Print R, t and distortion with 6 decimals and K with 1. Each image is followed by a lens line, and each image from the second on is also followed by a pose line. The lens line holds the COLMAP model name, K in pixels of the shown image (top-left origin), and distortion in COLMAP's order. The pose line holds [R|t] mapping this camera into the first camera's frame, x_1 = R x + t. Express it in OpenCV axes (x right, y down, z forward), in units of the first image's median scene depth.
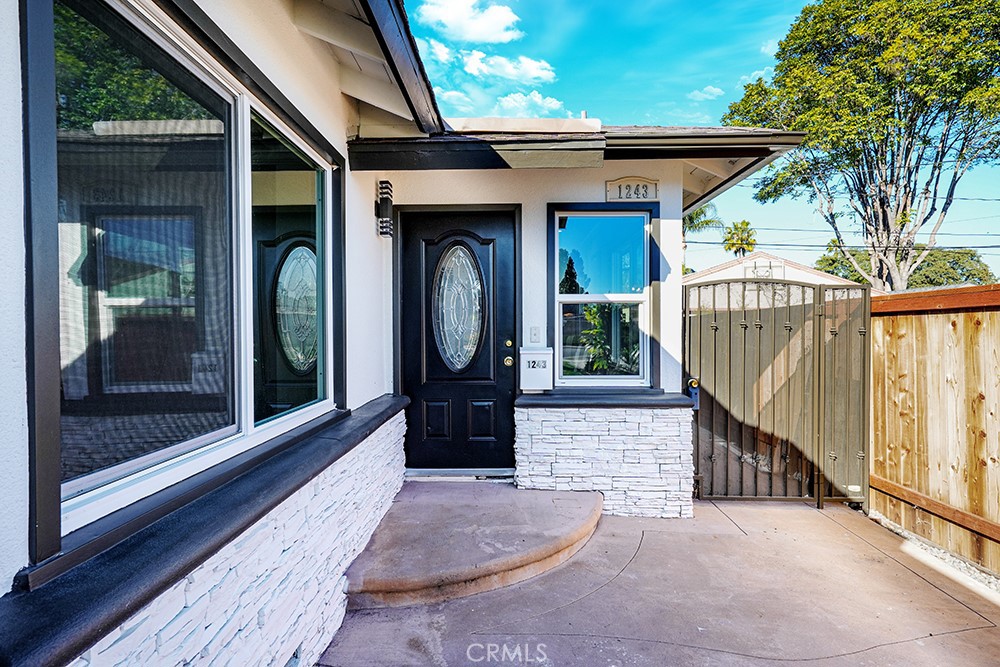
lens RADIAL K [[522.6, 0, 501.2], [0, 522.6, 335.4], [0, 0, 1]] dist [0.010038, 0.001364]
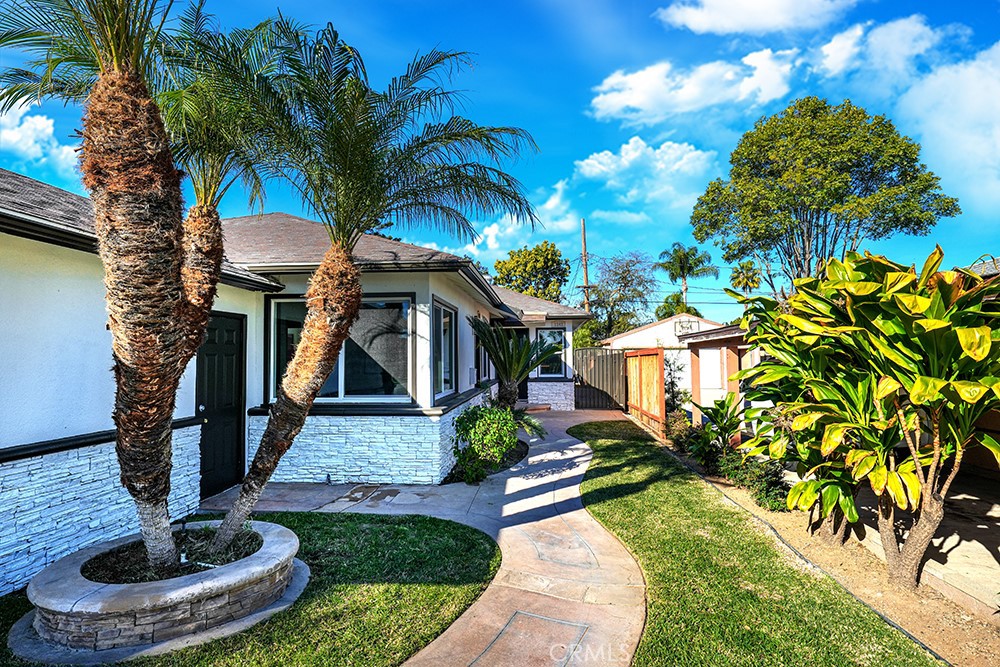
lens RADIAL K [[522.6, 0, 504.3], [0, 522.6, 335.1], [0, 0, 1]] dist [0.010038, 0.001364]
pose [[0.997379, -0.009802, -0.071682, 0.130511], [0.006044, 0.998606, -0.052445, -0.005885], [0.072096, 0.051874, 0.996048, -2.756479]]
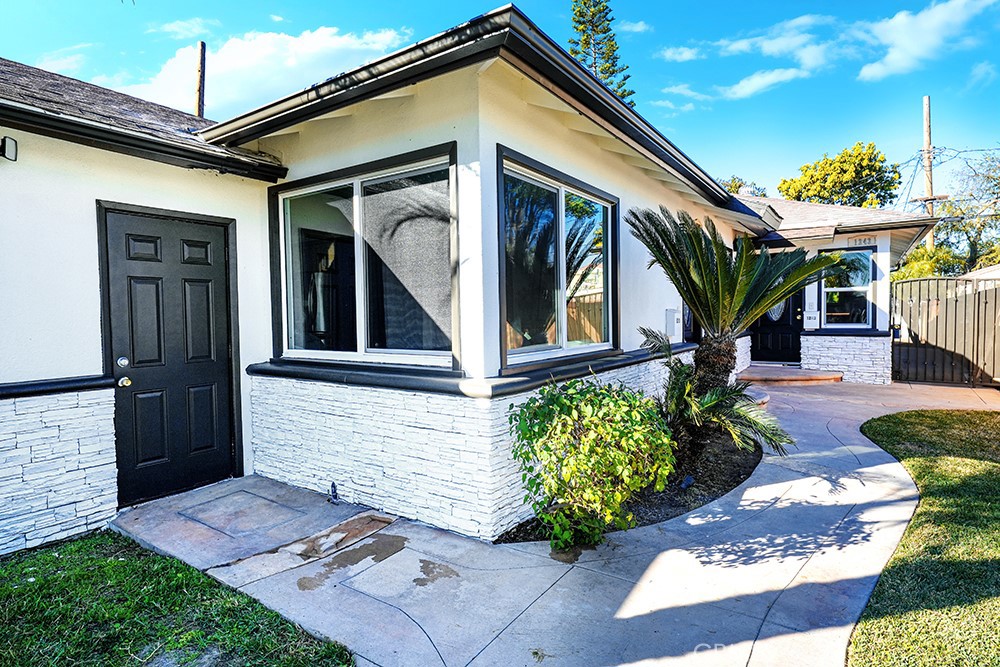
lens RADIAL K [[522.6, 0, 500.3], [0, 522.6, 334.1], [0, 0, 1]] dist [0.010038, 0.001364]
pose [[0.825643, 0.011127, -0.564083, 0.243398], [0.007987, 0.999475, 0.031406, 0.040818], [0.564136, -0.030435, 0.825121, -1.766477]]
